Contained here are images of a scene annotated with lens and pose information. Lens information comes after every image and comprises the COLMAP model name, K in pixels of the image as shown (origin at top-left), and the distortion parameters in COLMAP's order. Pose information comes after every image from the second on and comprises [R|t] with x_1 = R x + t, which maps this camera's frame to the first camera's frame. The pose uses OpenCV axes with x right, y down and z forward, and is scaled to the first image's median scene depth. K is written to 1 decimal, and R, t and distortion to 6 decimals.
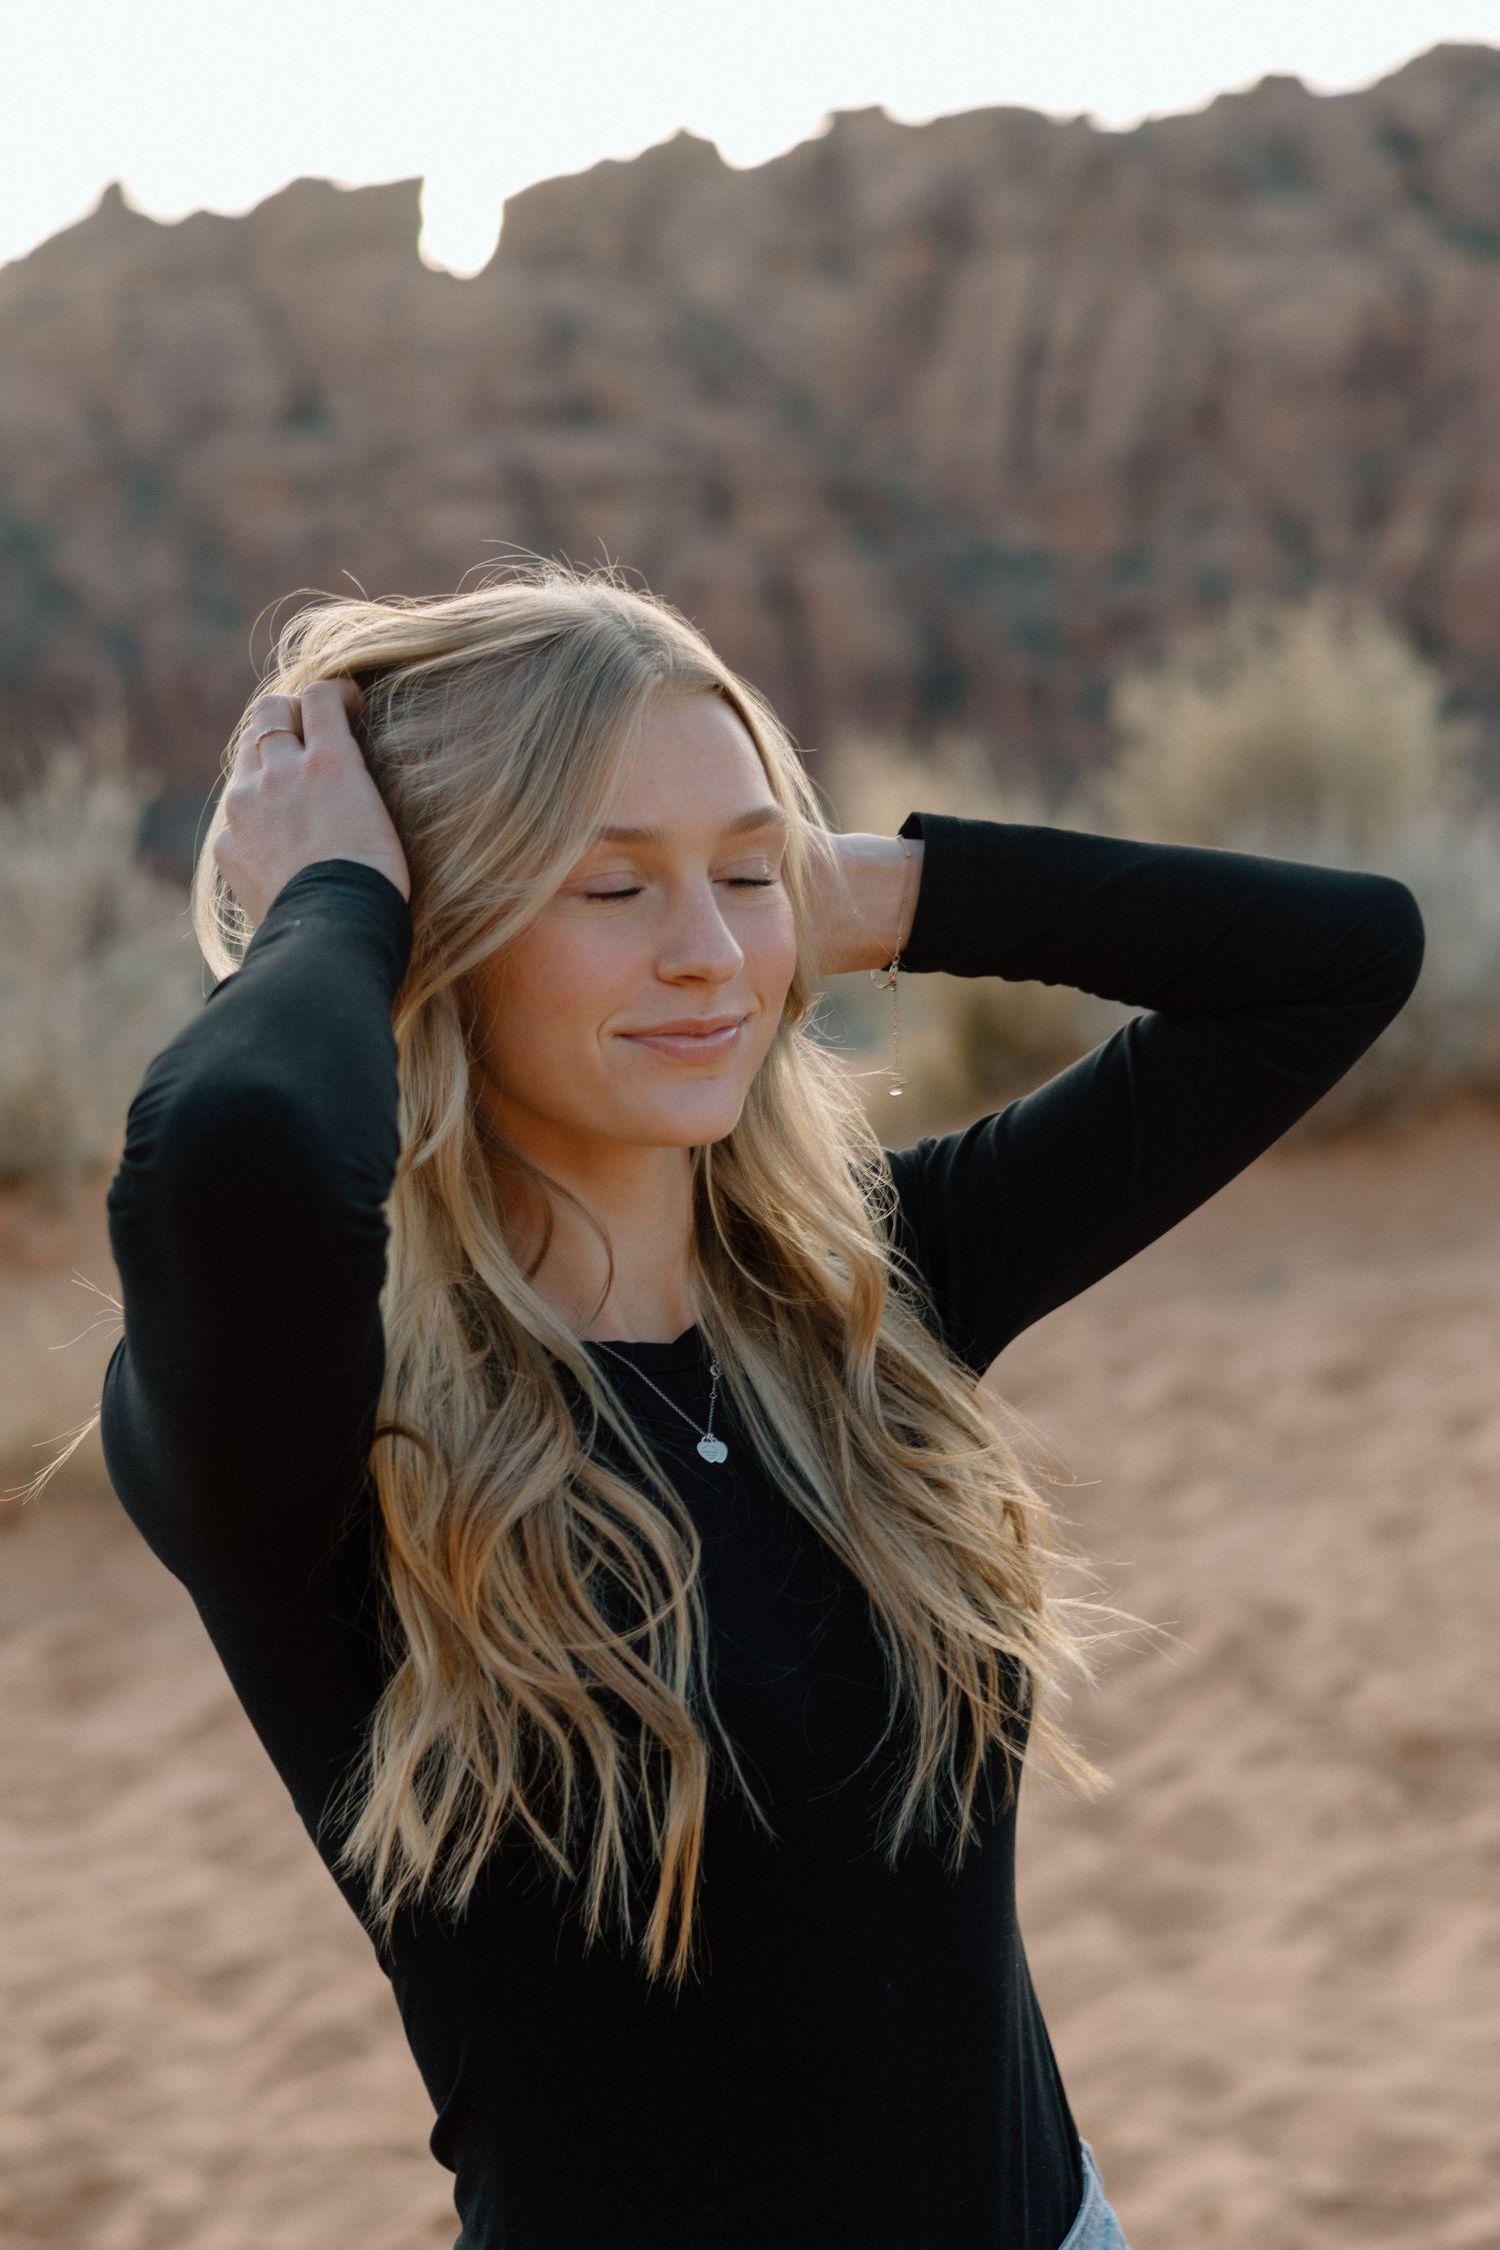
lens RADIAL K [[5123.3, 0, 732.1], [0, 5123.3, 1132.4], [0, 0, 1]] dist [0.067680, 0.000000]
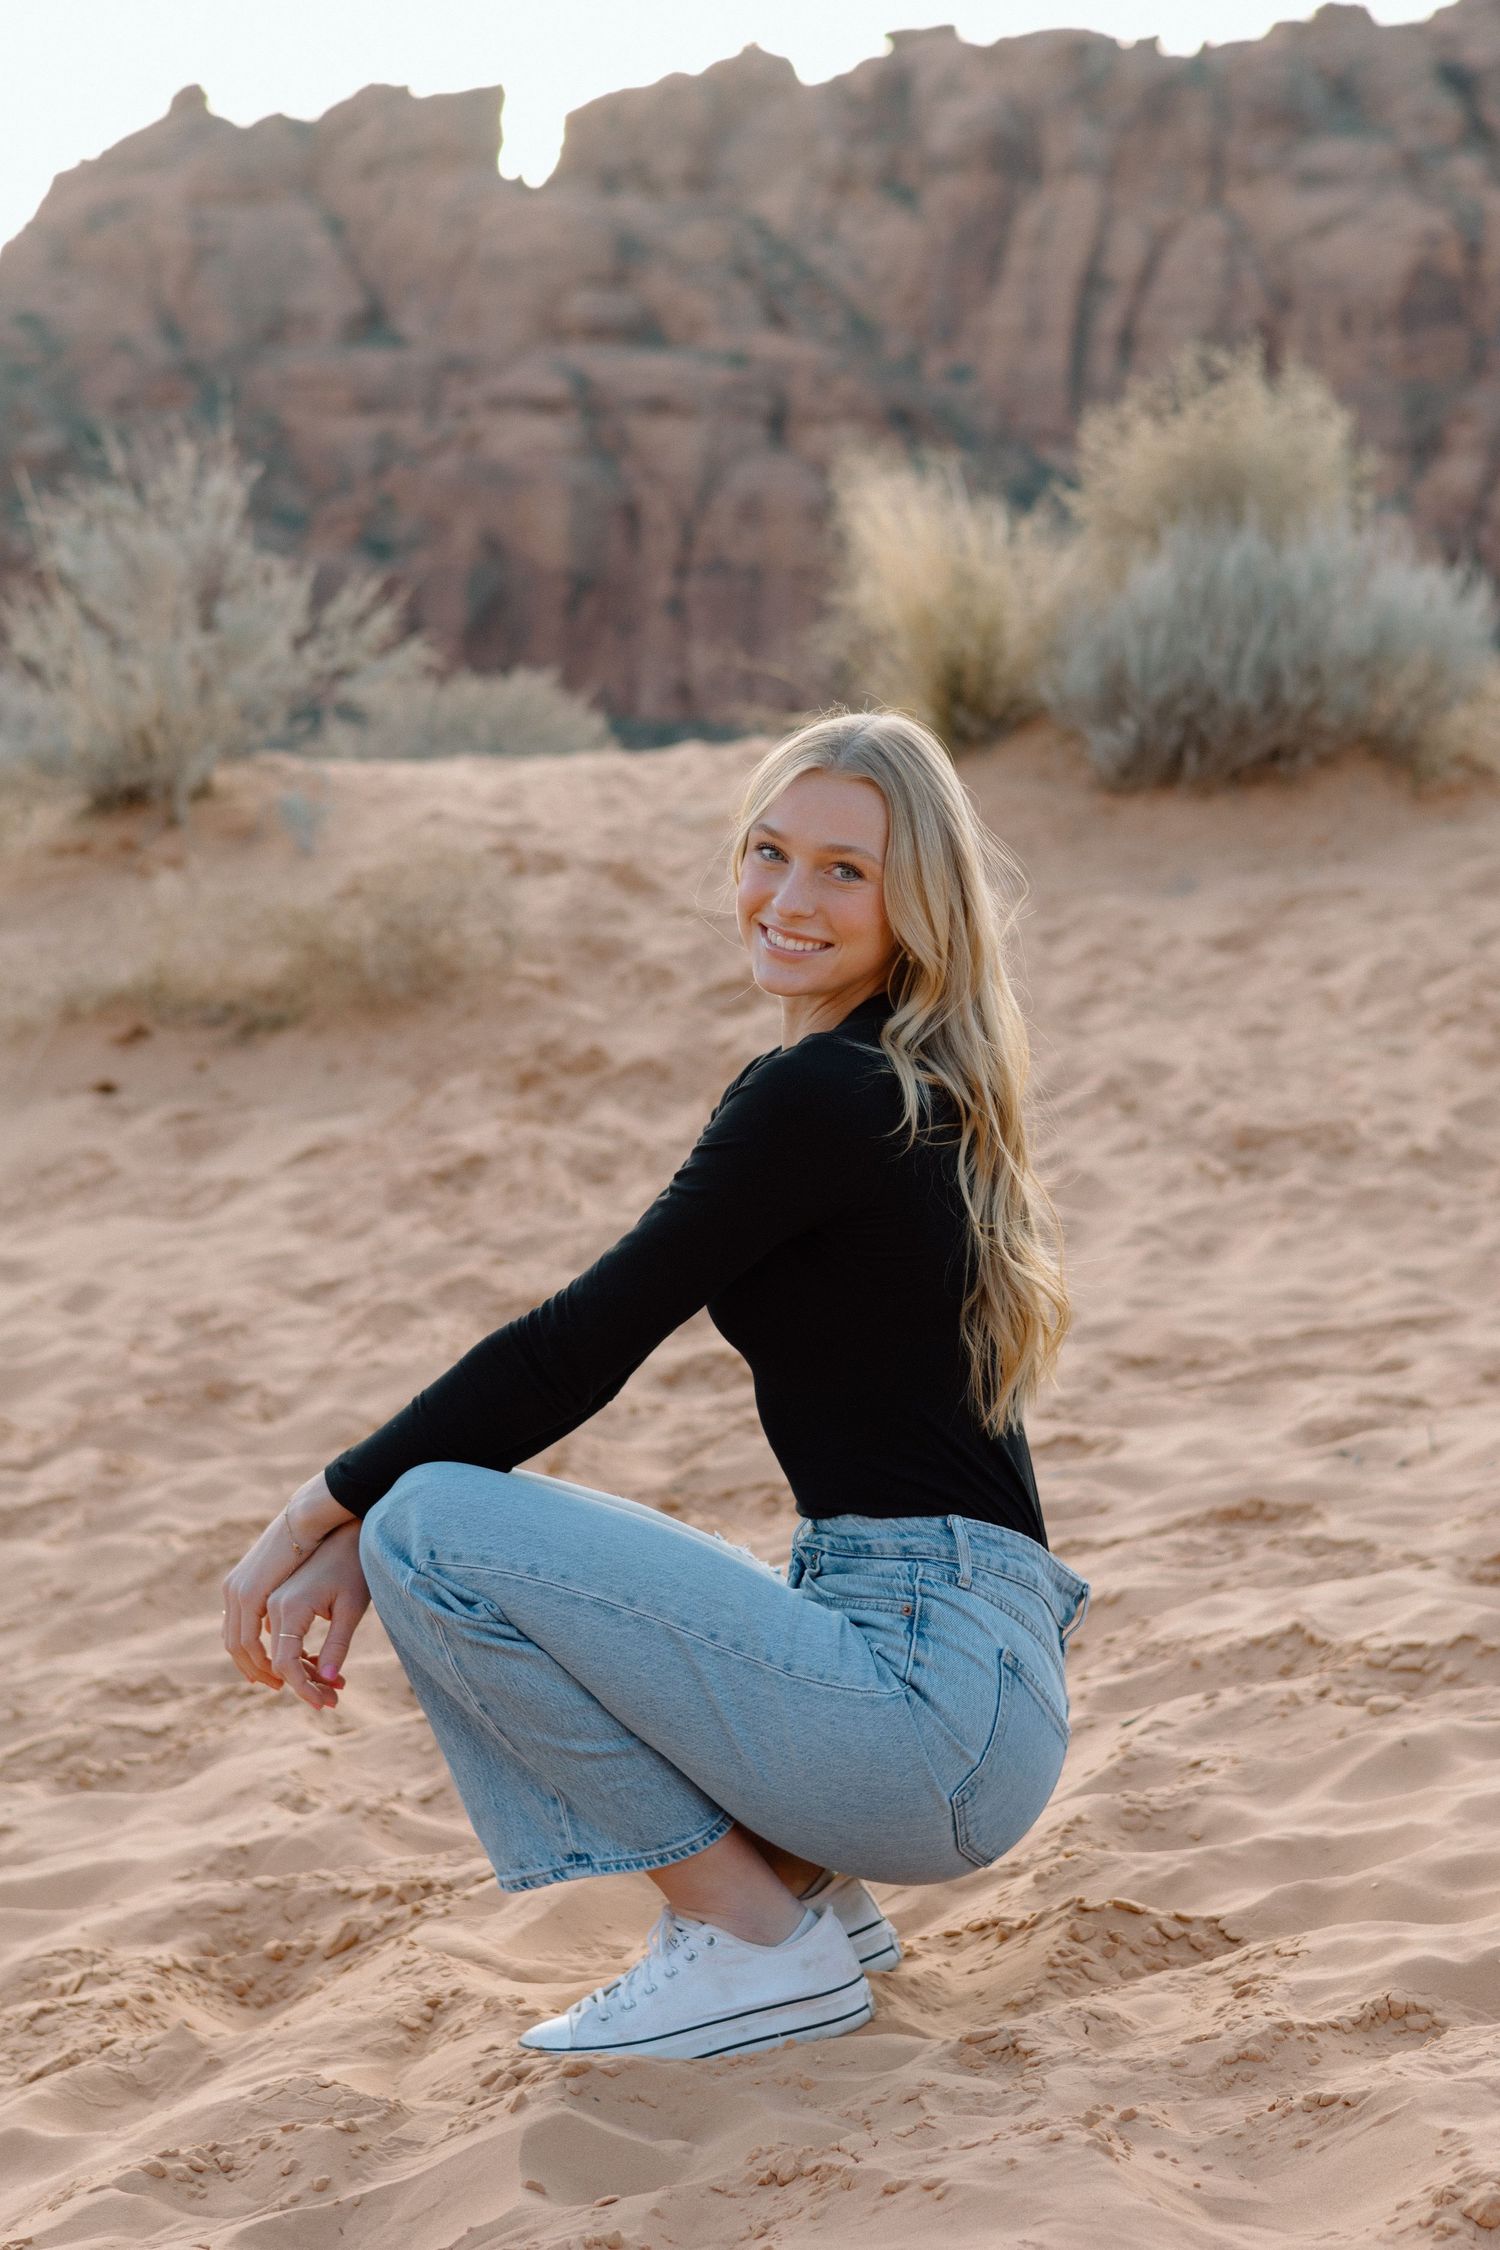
lens RADIAL K [[5123.3, 0, 736.9], [0, 5123.3, 1114.9], [0, 0, 1]] dist [0.067680, 0.000000]
pose [[0.999736, 0.021307, -0.008582, 0.011775], [-0.021219, 0.999723, 0.010200, 0.071861], [0.008797, -0.010016, 0.999911, -0.195882]]
